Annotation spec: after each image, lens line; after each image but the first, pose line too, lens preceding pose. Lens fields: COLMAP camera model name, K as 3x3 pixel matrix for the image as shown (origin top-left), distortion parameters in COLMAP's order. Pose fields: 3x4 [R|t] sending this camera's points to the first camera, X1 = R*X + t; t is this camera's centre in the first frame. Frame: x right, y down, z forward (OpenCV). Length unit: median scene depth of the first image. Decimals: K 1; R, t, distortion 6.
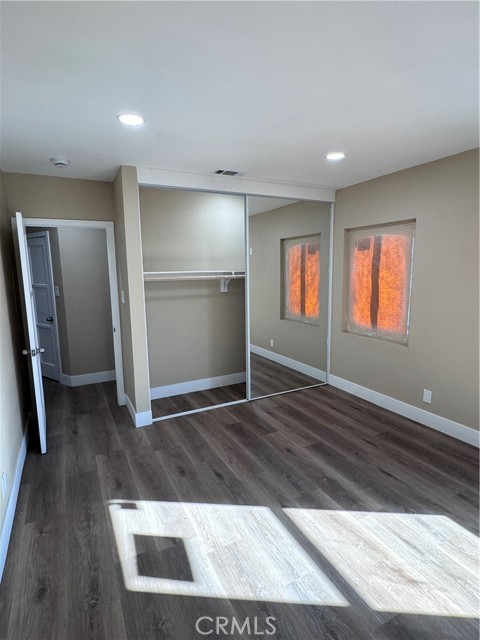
lens RADIAL K [[340.6, 0, 238.8], [0, 340.6, 321.8], [0, 0, 1]] dist [-0.002814, 0.002598]
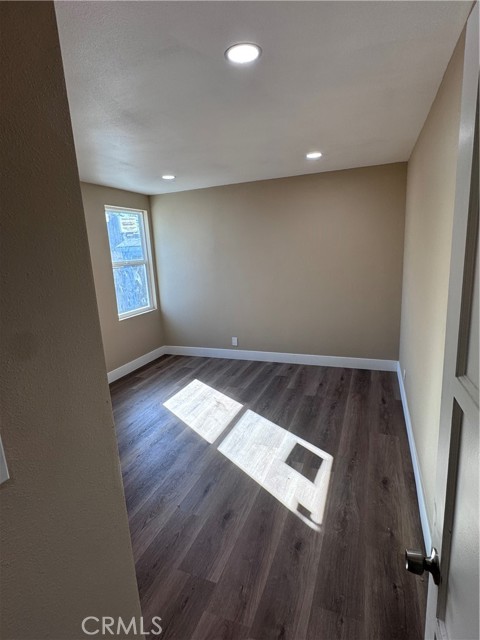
lens RADIAL K [[340.6, 0, 239.4], [0, 340.6, 318.6], [0, 0, 1]] dist [-0.002814, 0.002598]
pose [[-0.663032, -0.104246, 0.741297, -0.945034], [0.175239, 0.941128, 0.289085, -0.290952], [-0.727791, 0.321577, -0.605730, 1.699515]]
